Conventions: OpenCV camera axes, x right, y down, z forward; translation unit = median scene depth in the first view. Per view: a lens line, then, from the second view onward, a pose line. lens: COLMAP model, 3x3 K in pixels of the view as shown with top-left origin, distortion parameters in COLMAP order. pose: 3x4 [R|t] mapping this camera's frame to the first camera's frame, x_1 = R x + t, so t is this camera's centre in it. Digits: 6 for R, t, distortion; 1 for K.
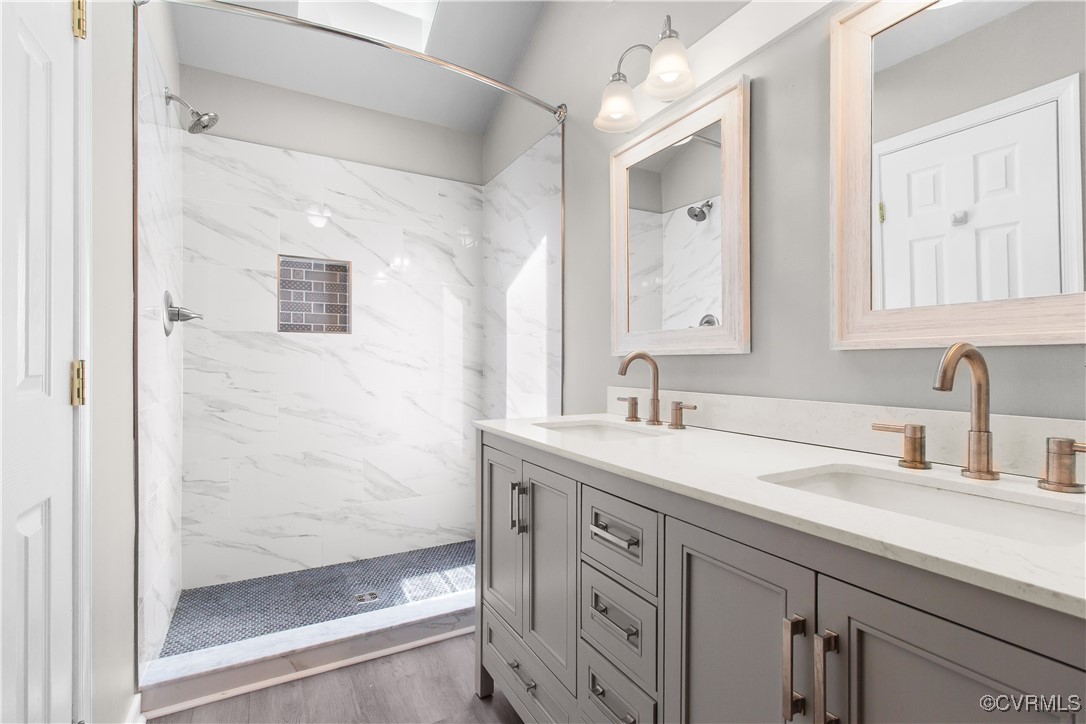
lens RADIAL K [[508.8, 0, 545.6], [0, 508.8, 360.3], [0, 0, 1]] dist [0.002648, -0.001075]
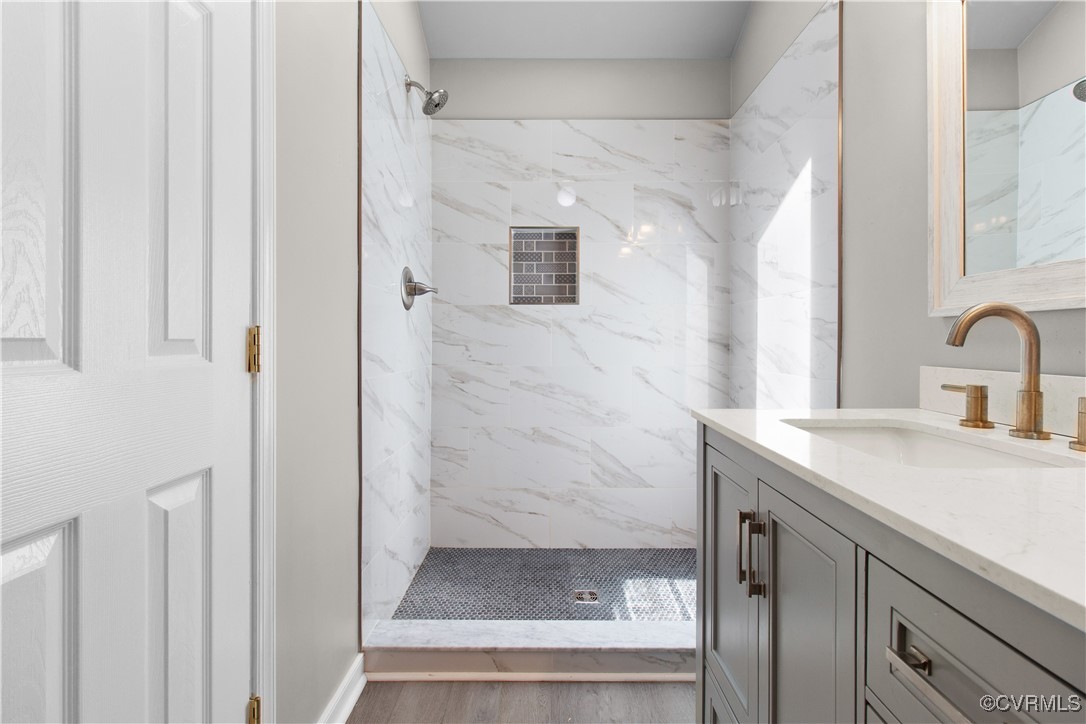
lens RADIAL K [[508.8, 0, 544.2], [0, 508.8, 343.9], [0, 0, 1]] dist [0.002648, -0.001075]
pose [[0.875521, 0.000413, -0.483179, 0.016213], [0.005580, 0.999924, 0.010965, 0.012002], [0.483147, -0.012296, 0.875453, 0.189285]]
